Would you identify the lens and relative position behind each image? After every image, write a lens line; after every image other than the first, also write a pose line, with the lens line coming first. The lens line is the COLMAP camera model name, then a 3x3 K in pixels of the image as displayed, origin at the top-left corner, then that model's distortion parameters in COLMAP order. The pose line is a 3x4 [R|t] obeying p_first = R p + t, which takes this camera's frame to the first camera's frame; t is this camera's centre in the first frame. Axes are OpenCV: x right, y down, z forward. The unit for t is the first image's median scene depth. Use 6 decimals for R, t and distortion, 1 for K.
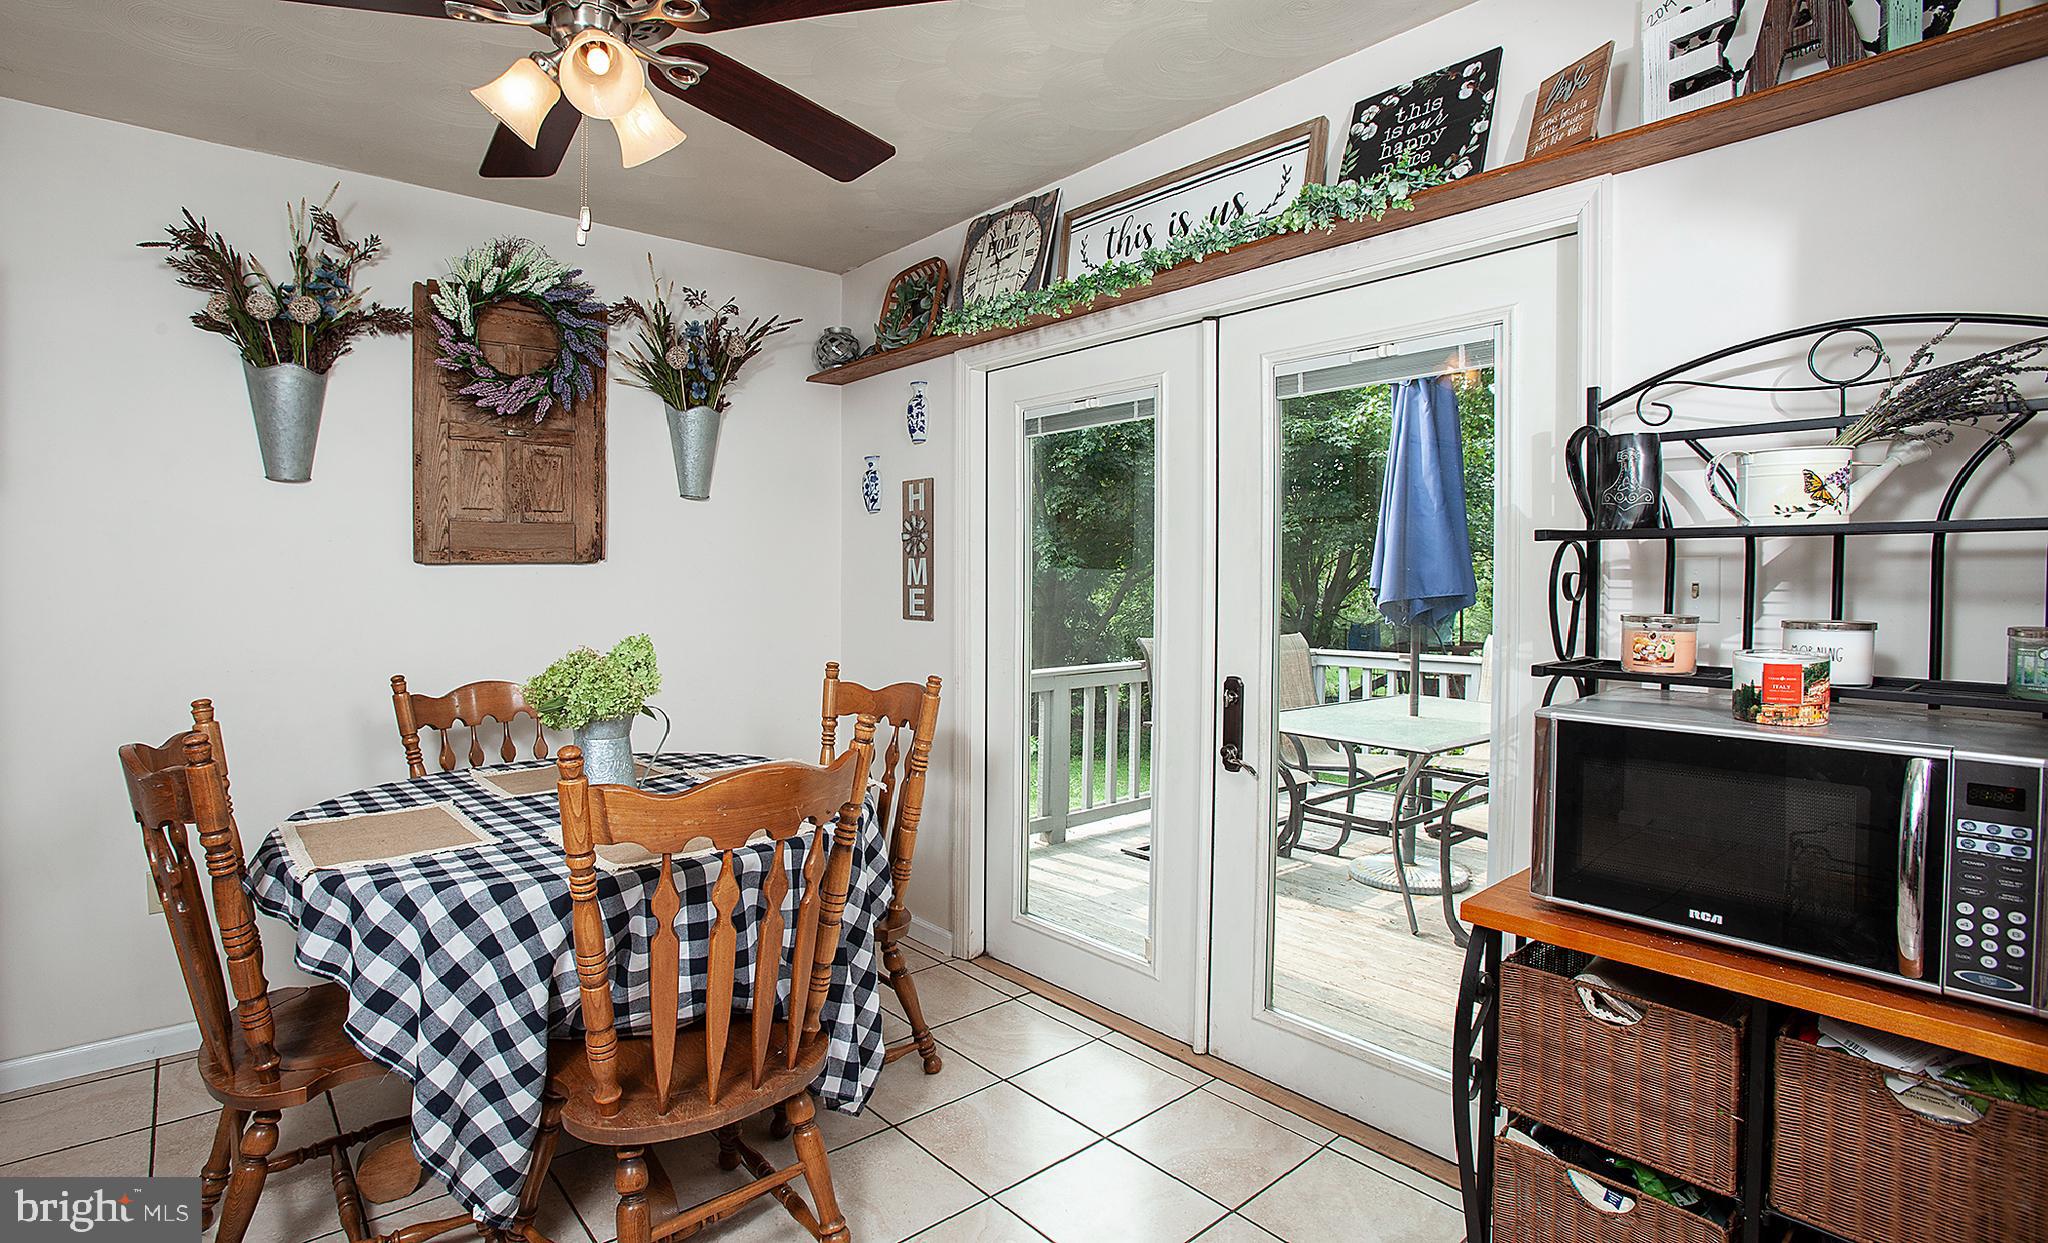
lens RADIAL K [[963.4, 0, 1041.9], [0, 963.4, 616.0], [0, 0, 1]] dist [-0.067243, 0.030861]
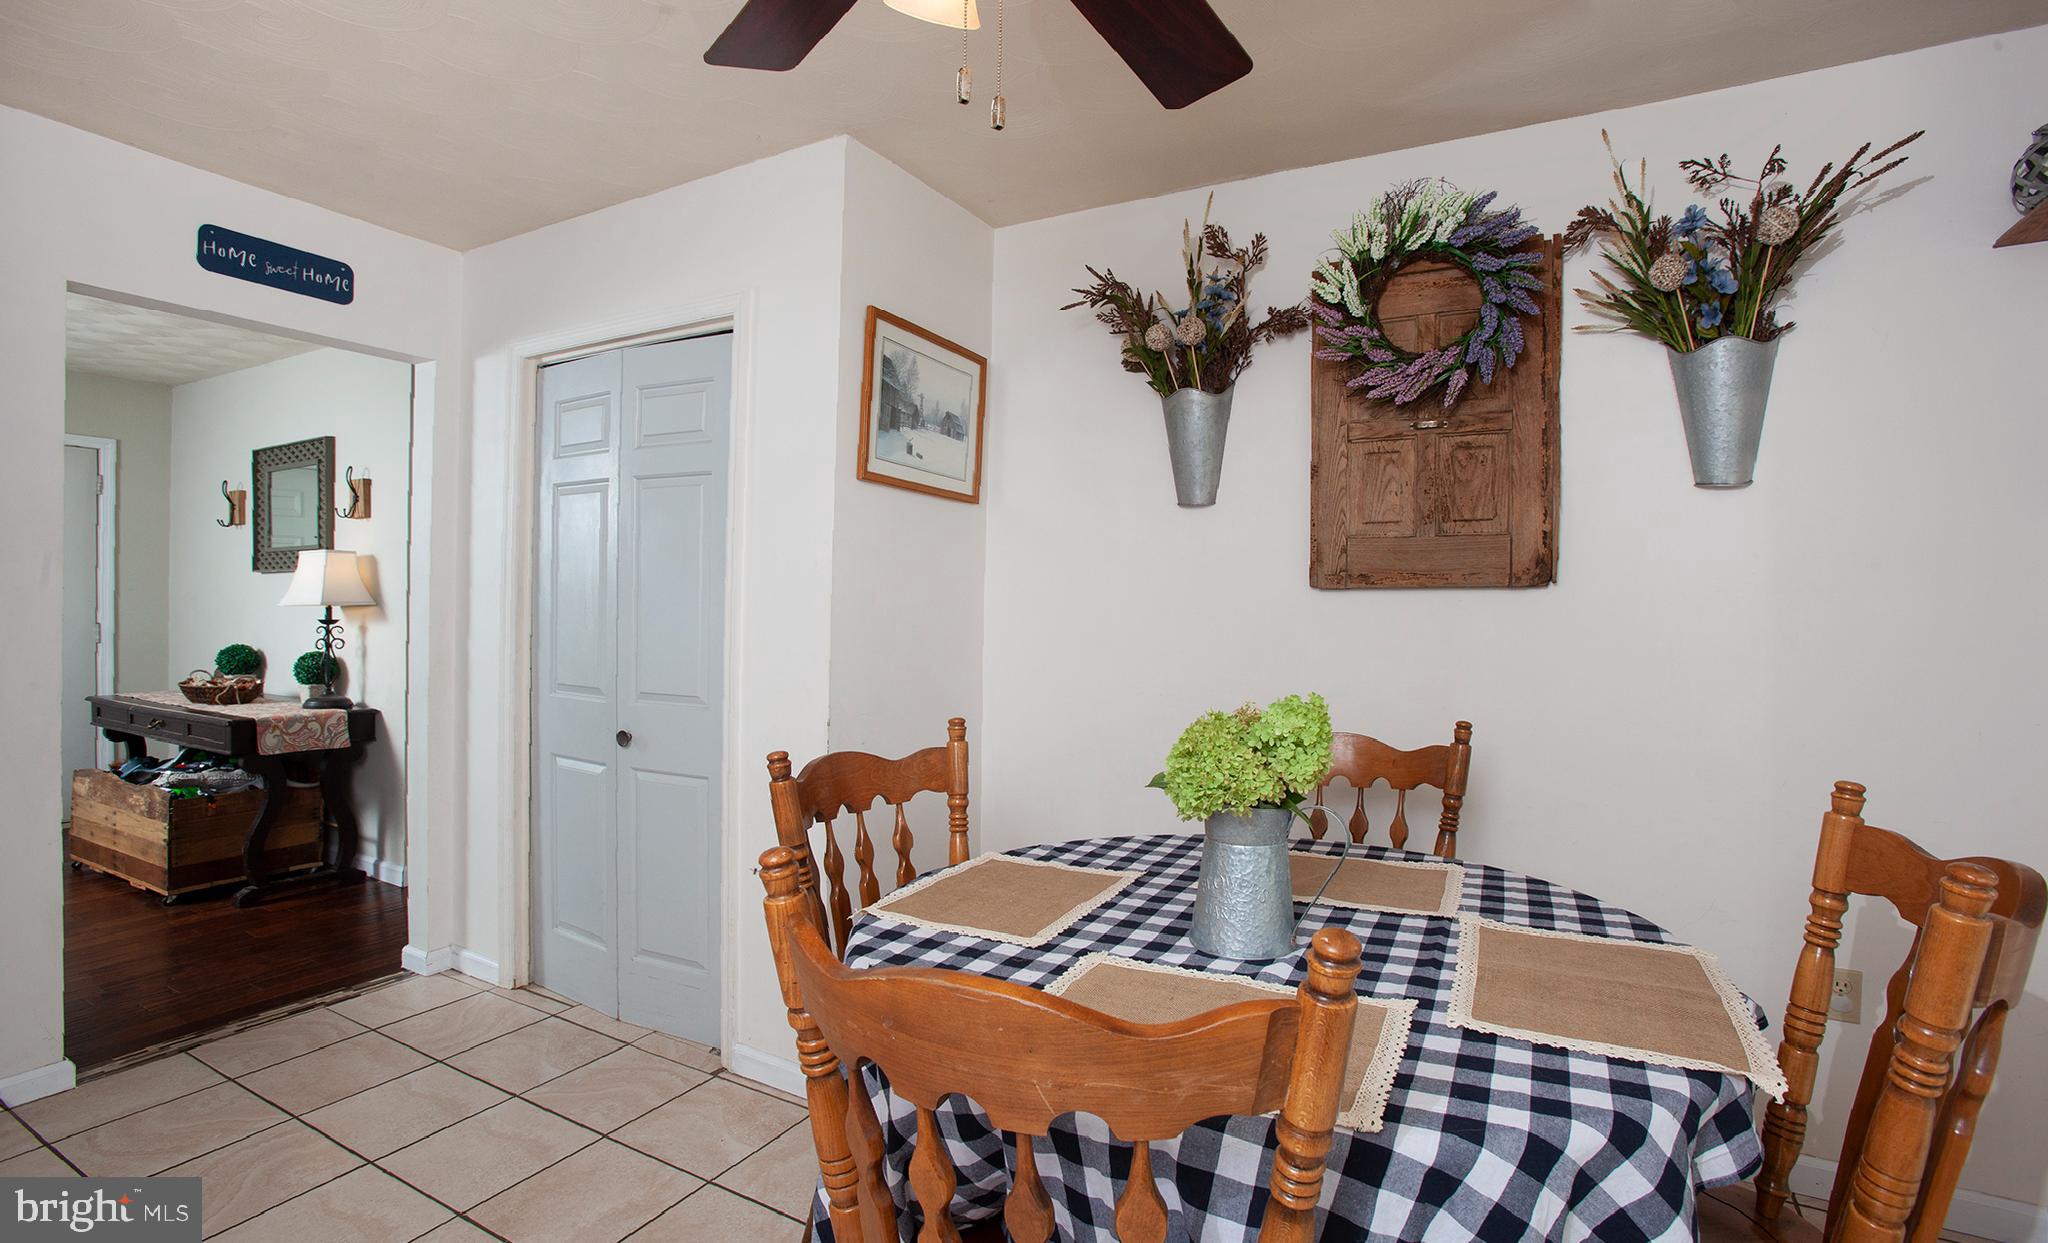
lens RADIAL K [[963.4, 0, 1041.9], [0, 963.4, 616.0], [0, 0, 1]] dist [-0.067243, 0.030861]
pose [[0.338996, 0.017131, -0.940632, 0.092634], [-0.046345, 0.998924, 0.001490, -0.019246], [0.939646, 0.043089, 0.339425, 0.442640]]
